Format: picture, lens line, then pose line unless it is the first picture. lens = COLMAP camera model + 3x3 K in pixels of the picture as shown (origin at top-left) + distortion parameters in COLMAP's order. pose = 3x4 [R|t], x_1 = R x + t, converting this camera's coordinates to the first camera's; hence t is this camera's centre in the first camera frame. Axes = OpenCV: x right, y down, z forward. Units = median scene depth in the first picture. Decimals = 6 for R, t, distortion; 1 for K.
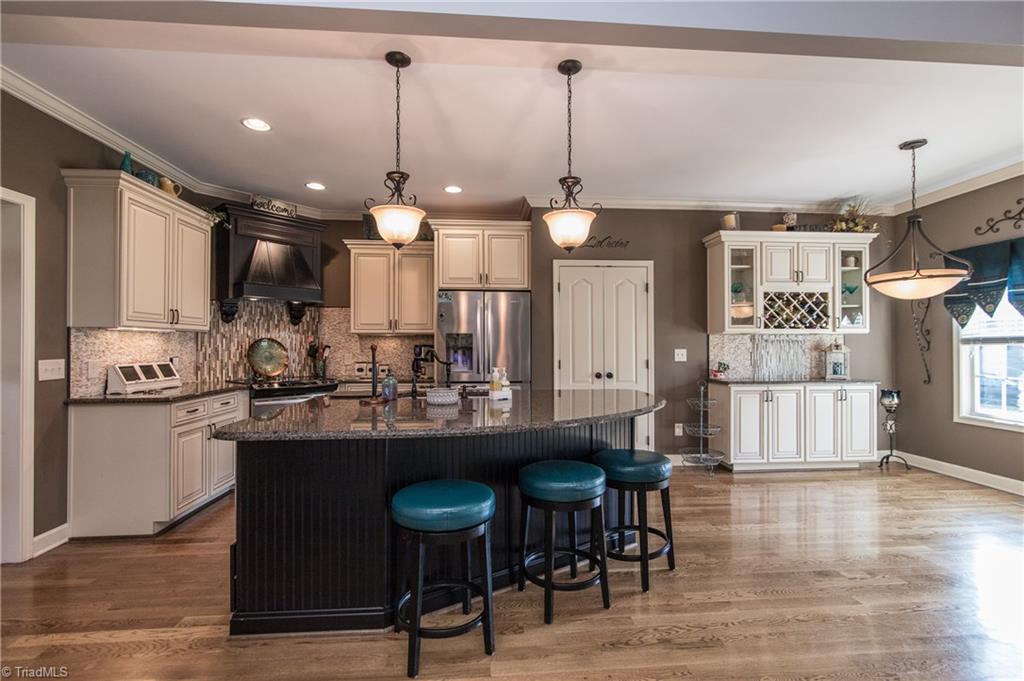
lens RADIAL K [[465.0, 0, 515.6], [0, 465.0, 340.4], [0, 0, 1]] dist [0.001654, 0.000241]
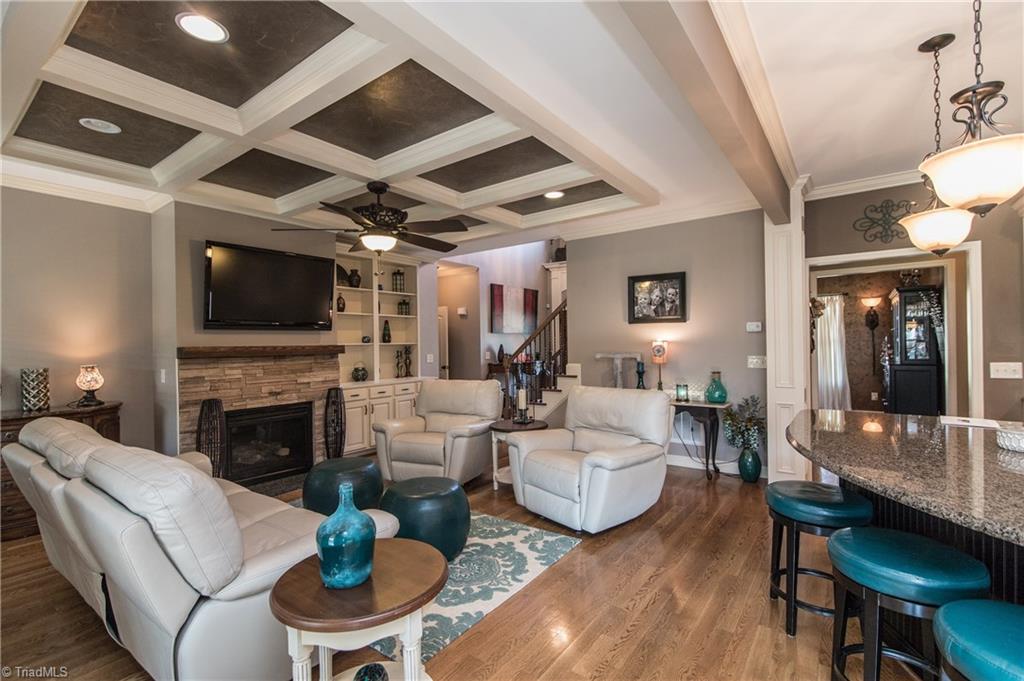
lens RADIAL K [[465.0, 0, 517.8], [0, 465.0, 341.0], [0, 0, 1]] dist [0.001654, 0.000241]
pose [[-0.648048, 0.008697, -0.761550, 0.504073], [0.021579, 0.999743, -0.006946, -0.022738], [0.761294, -0.020934, -0.648069, 0.506005]]
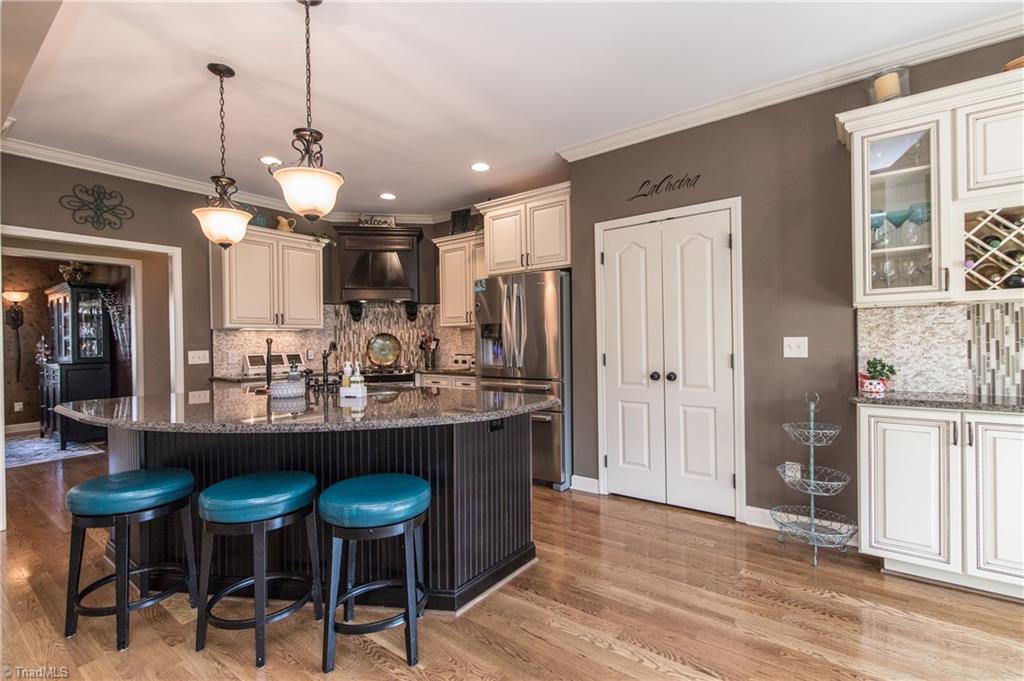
lens RADIAL K [[465.0, 0, 513.1], [0, 465.0, 341.2], [0, 0, 1]] dist [0.001654, 0.000241]
pose [[0.746779, -0.009982, -0.664997, 0.501233], [0.022155, 0.999706, 0.009874, 0.010902], [0.664703, -0.022107, 0.746781, 0.336864]]
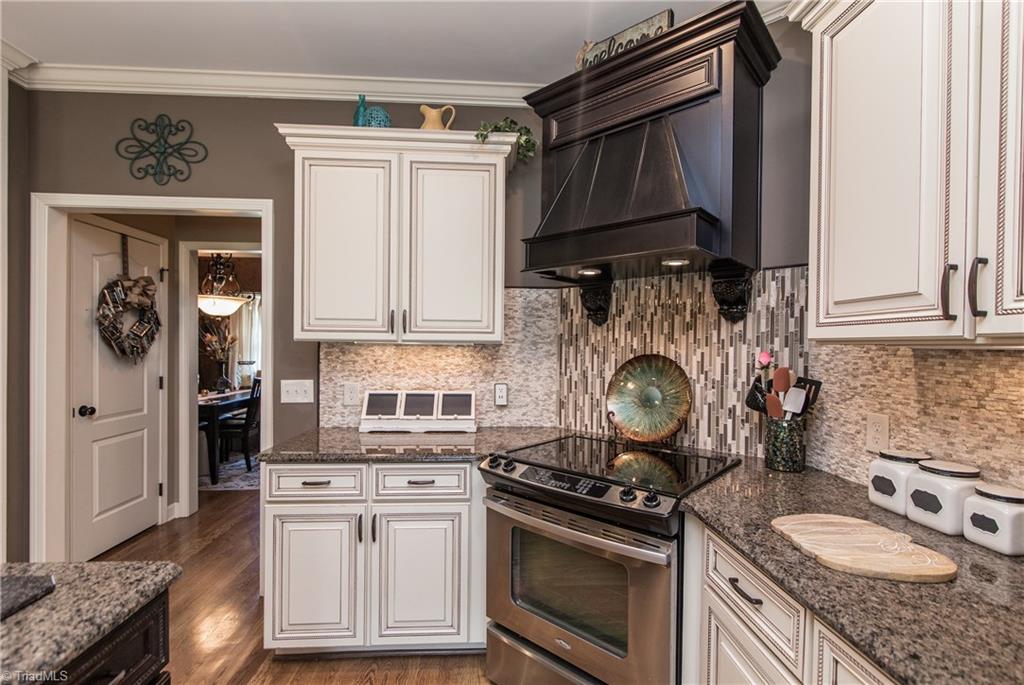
lens RADIAL K [[465.0, 0, 514.0], [0, 465.0, 348.3], [0, 0, 1]] dist [0.001654, 0.000241]
pose [[-0.023857, 0.006622, -0.999693, -0.084582], [0.000465, 0.999978, 0.006613, -0.014479], [0.999715, -0.000307, -0.023860, 0.885391]]
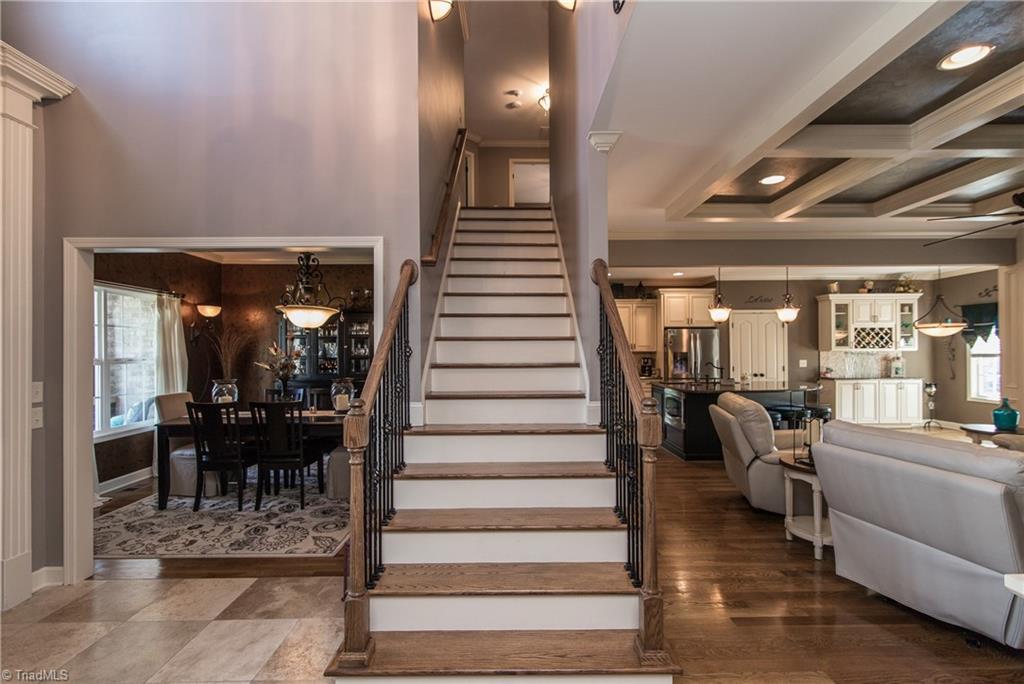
lens RADIAL K [[465.0, 0, 510.8], [0, 465.0, 347.7], [0, 0, 1]] dist [0.001654, 0.000241]
pose [[0.997385, -0.005481, -0.072056, -0.641647], [0.005927, 0.999965, 0.005983, -0.045946], [0.072021, -0.006395, 0.997383, -0.860077]]
